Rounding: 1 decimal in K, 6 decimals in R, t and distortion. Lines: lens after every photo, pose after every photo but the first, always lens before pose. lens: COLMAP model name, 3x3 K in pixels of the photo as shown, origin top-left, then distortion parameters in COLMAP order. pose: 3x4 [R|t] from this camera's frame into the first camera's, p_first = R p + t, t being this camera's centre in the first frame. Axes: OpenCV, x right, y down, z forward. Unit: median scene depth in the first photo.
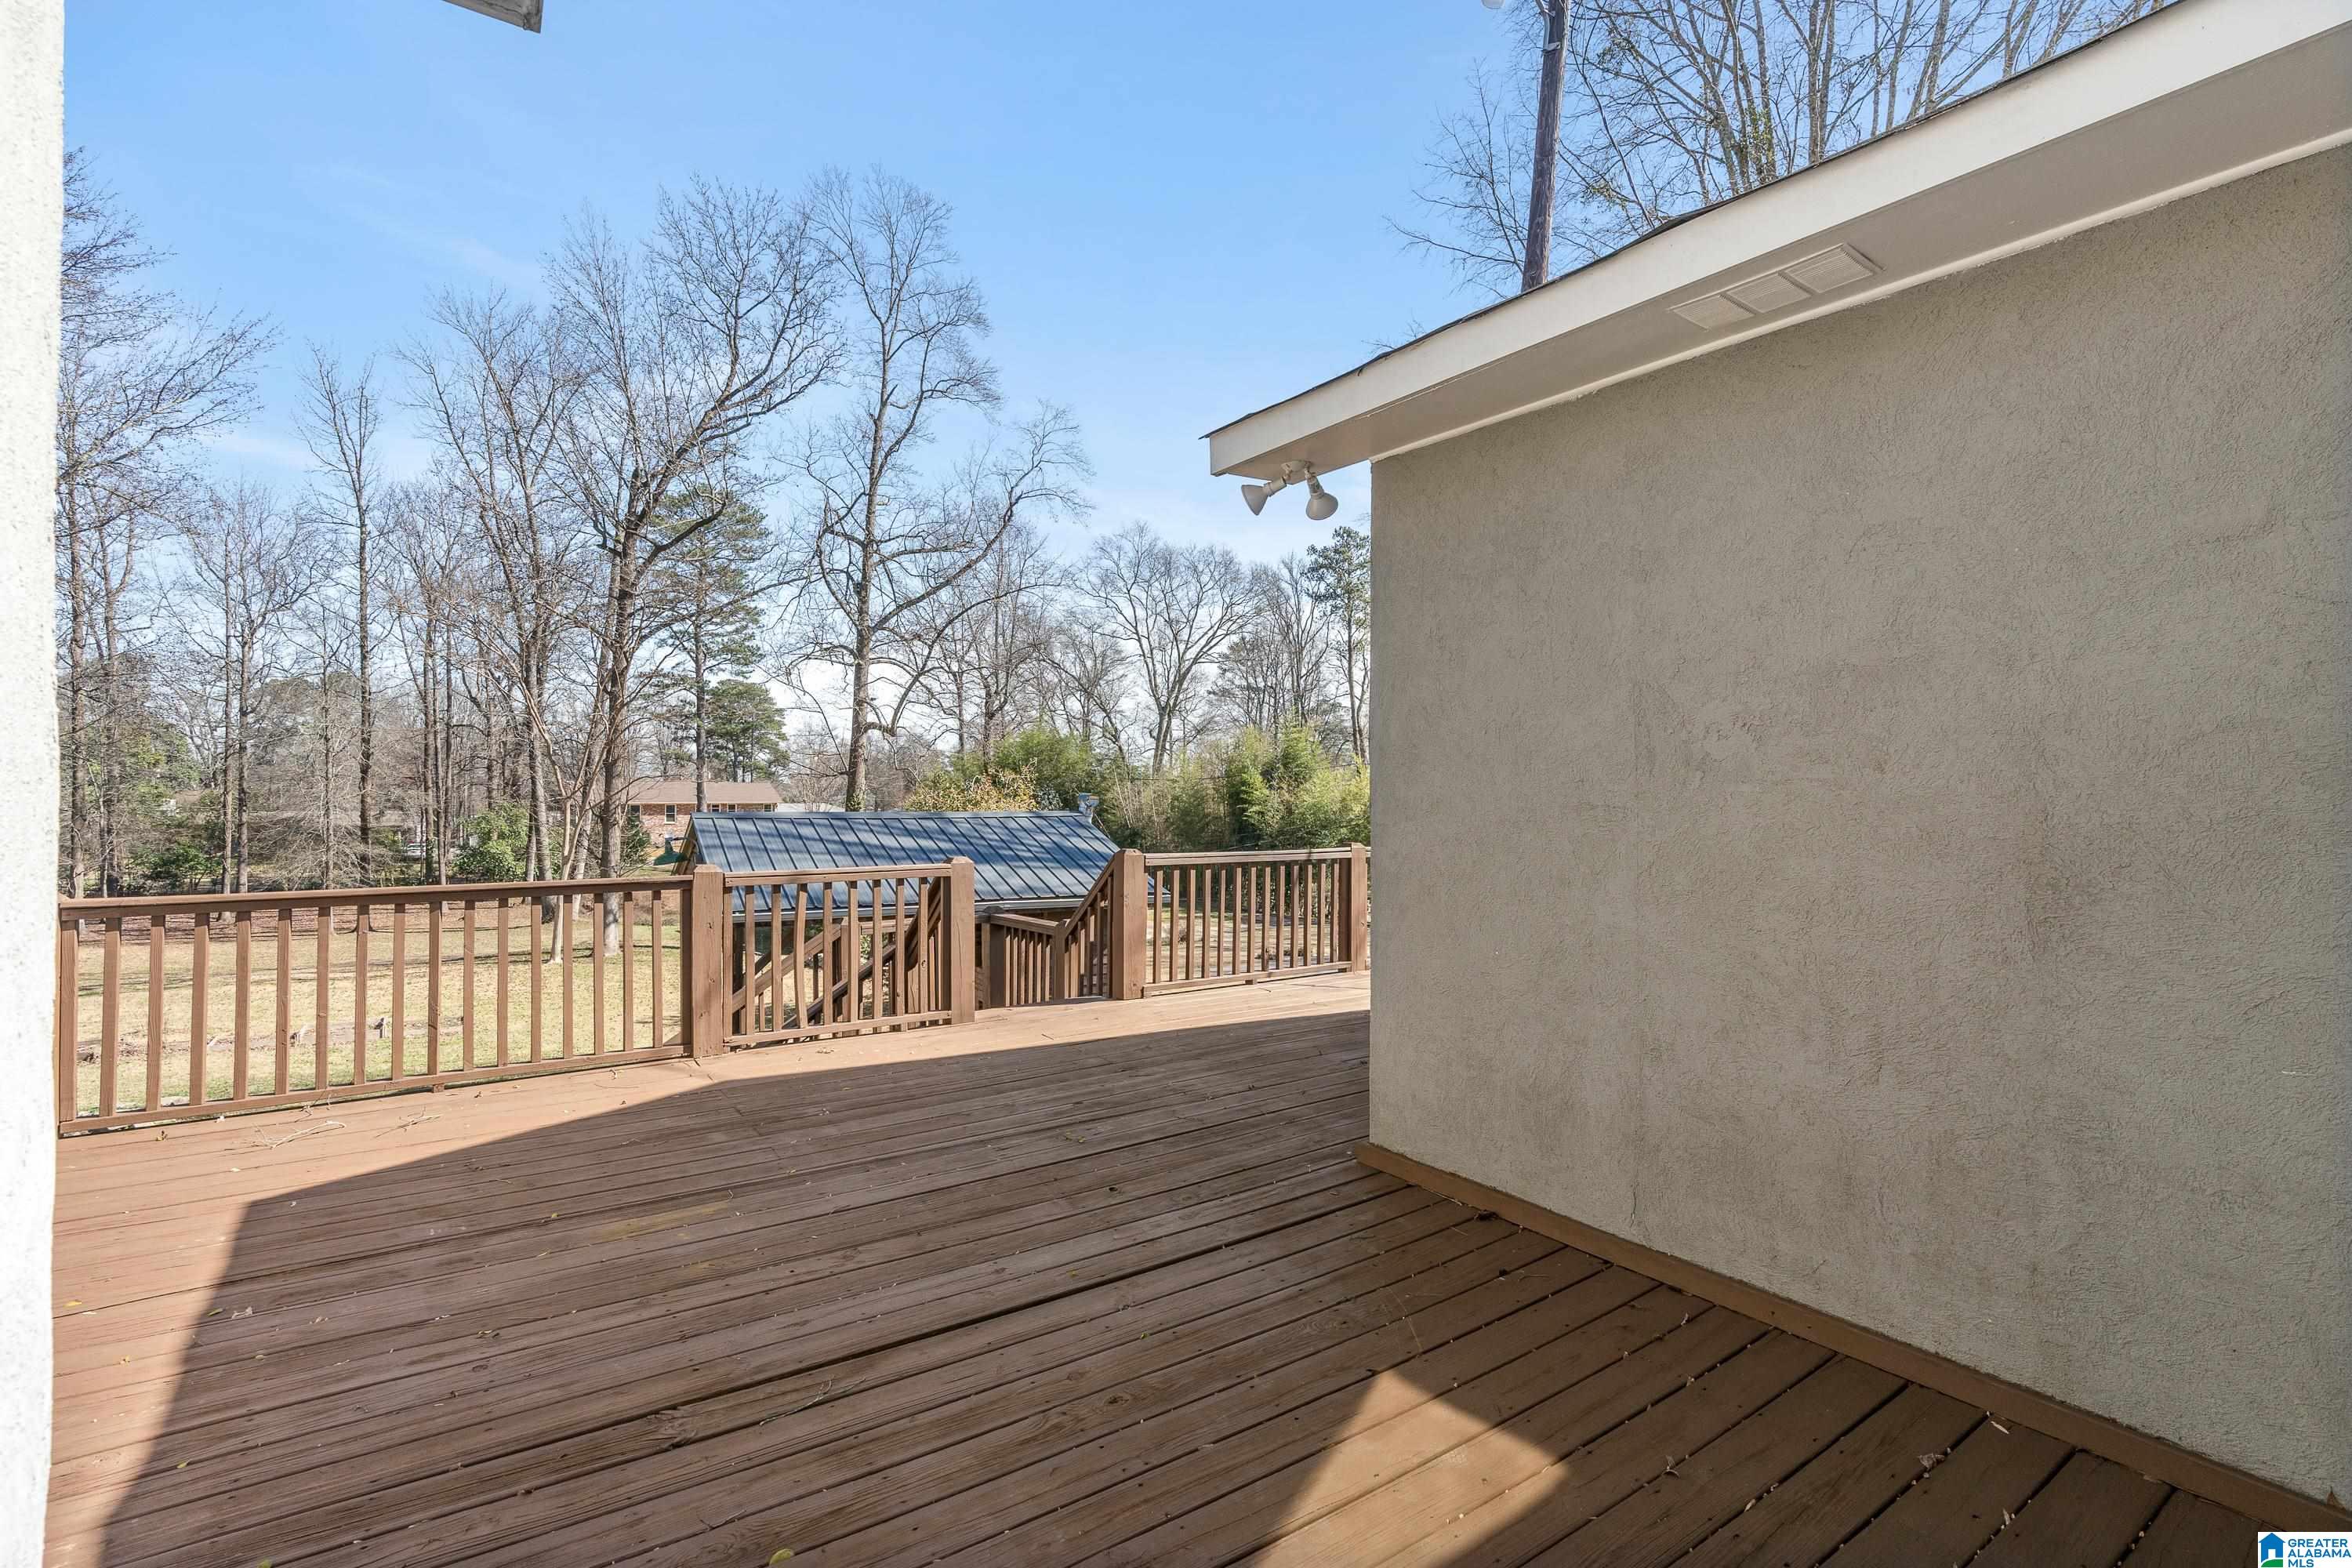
lens RADIAL K [[1081.3, 0, 1177.8], [0, 1081.3, 782.6], [0, 0, 1]] dist [-0.008140, 0.004339]
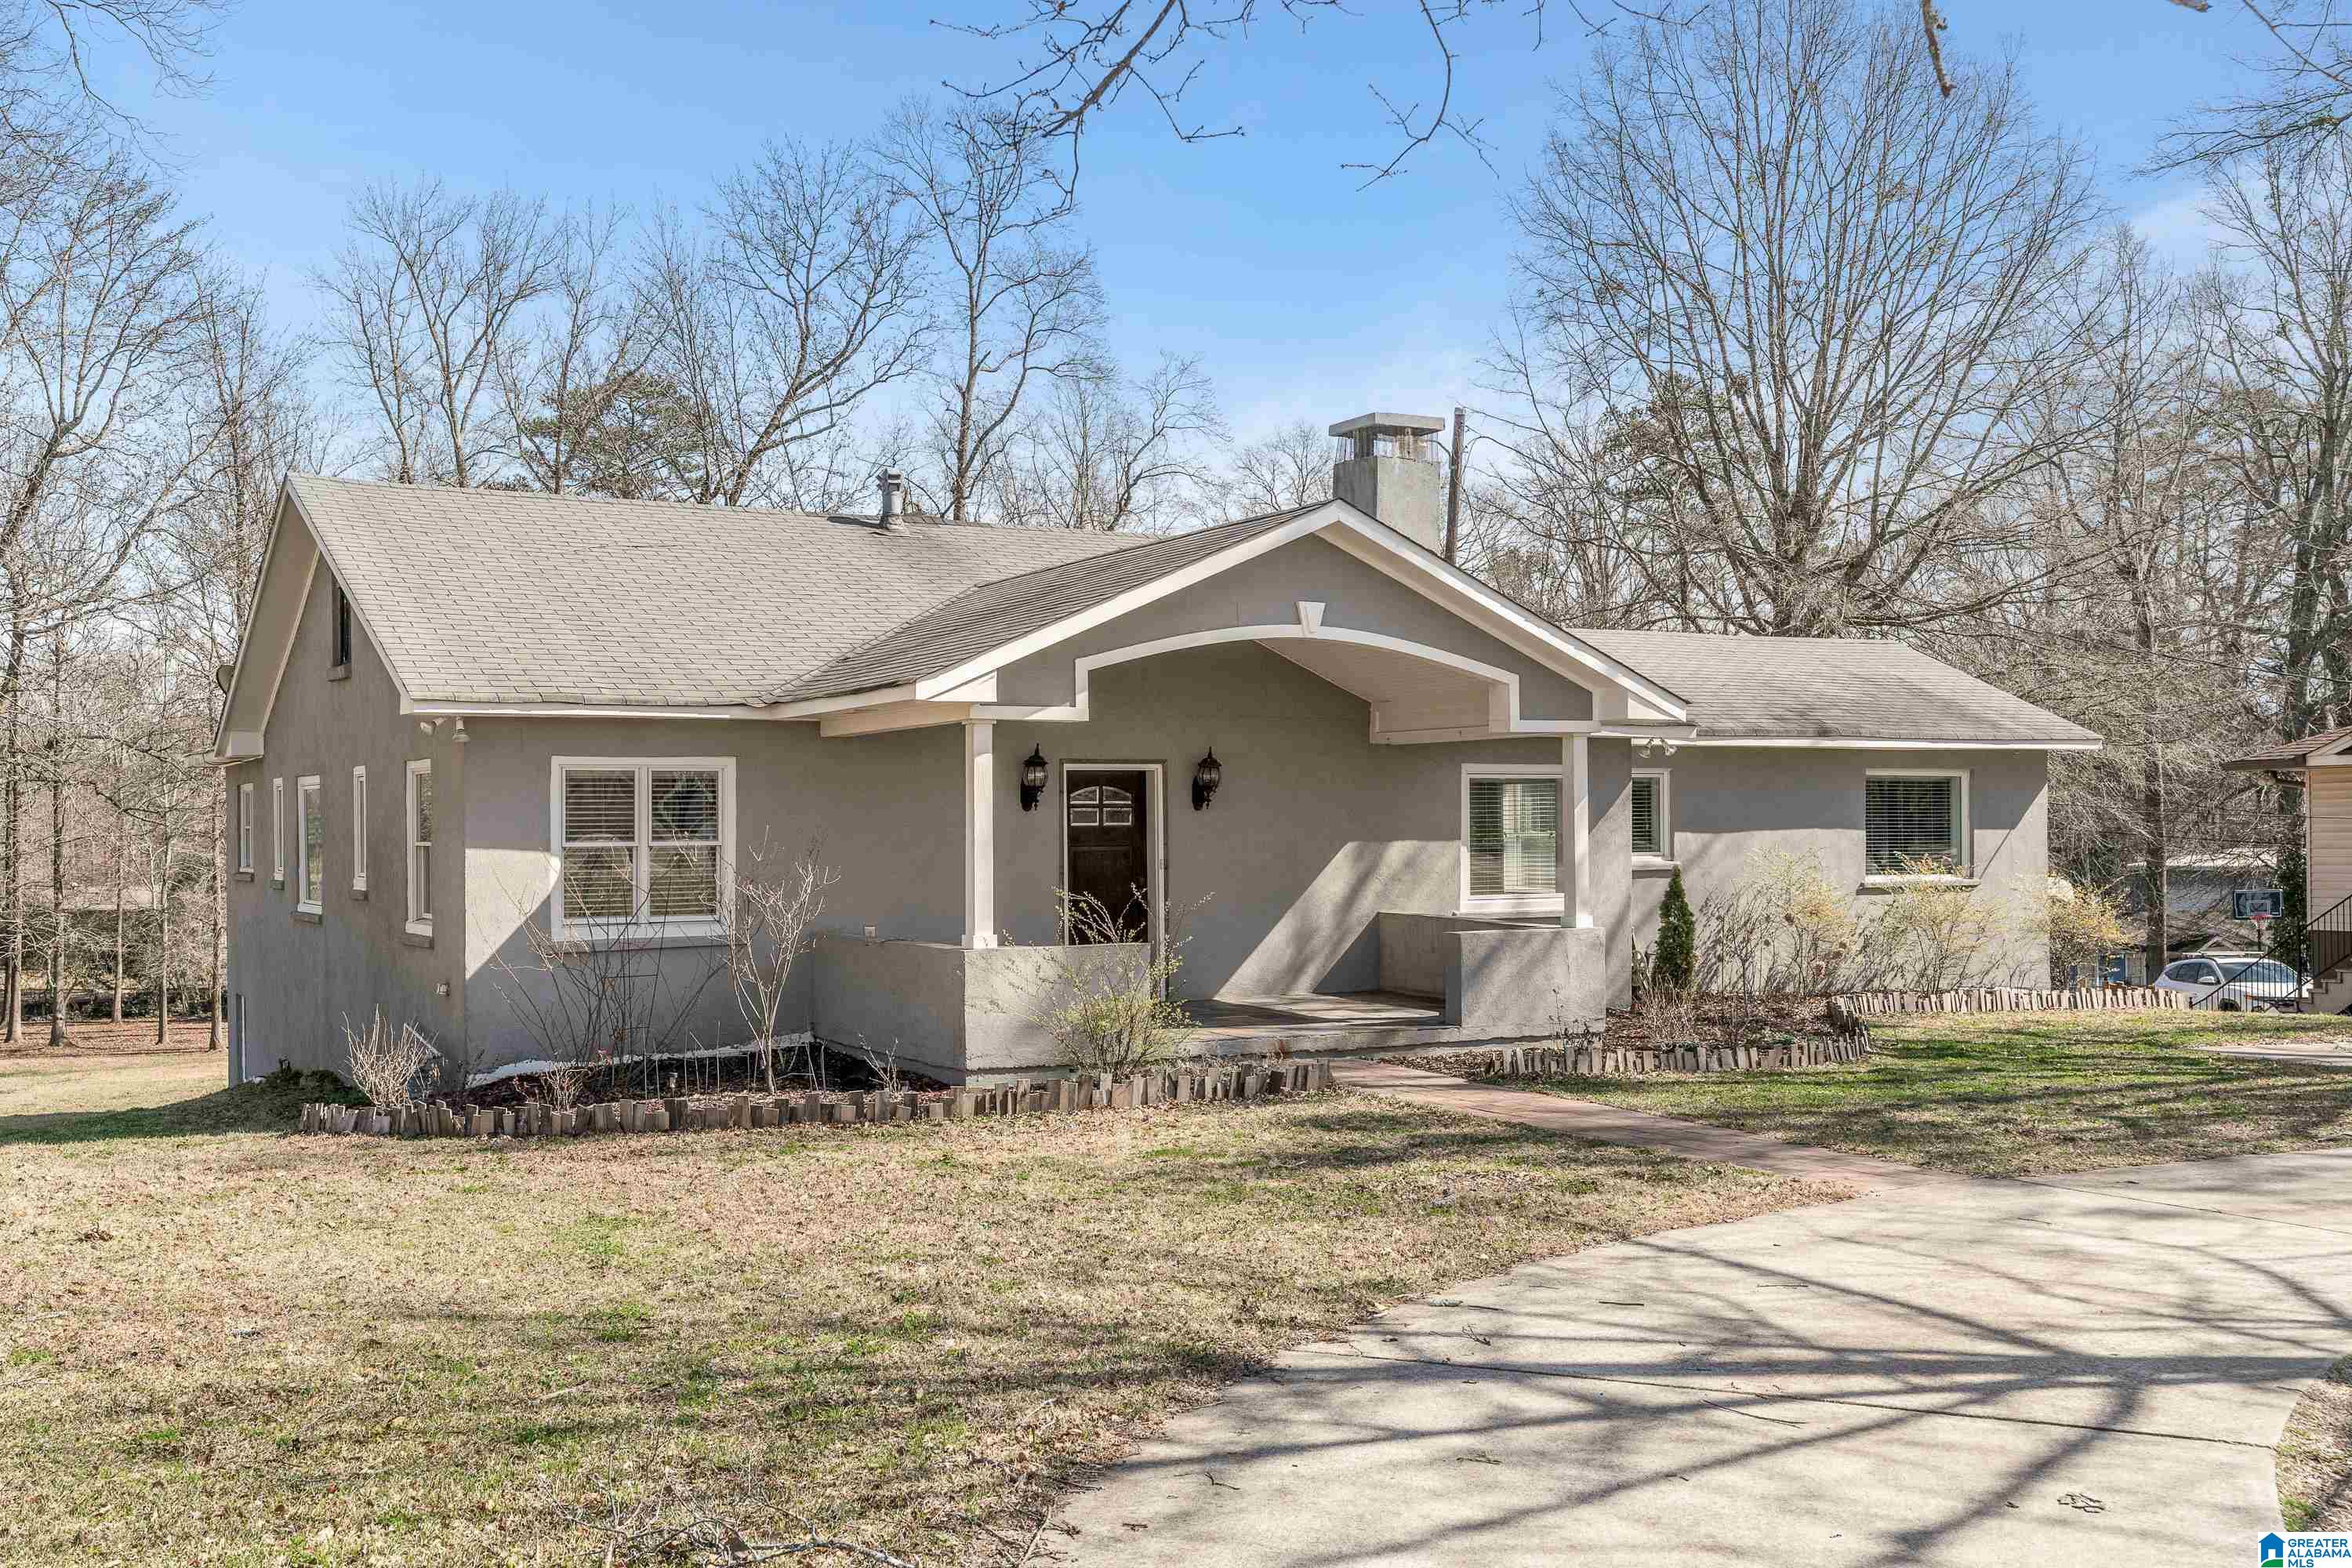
lens RADIAL K [[2217.0, 0, 1182.1], [0, 2217.0, 789.1], [0, 0, 1]] dist [0.014112, 0.000000]
pose [[0.994175, -0.019138, -0.106069, 0.037341], [0.018090, 0.999778, -0.010830, -0.008920], [0.106253, 0.008848, 0.994300, -0.422263]]
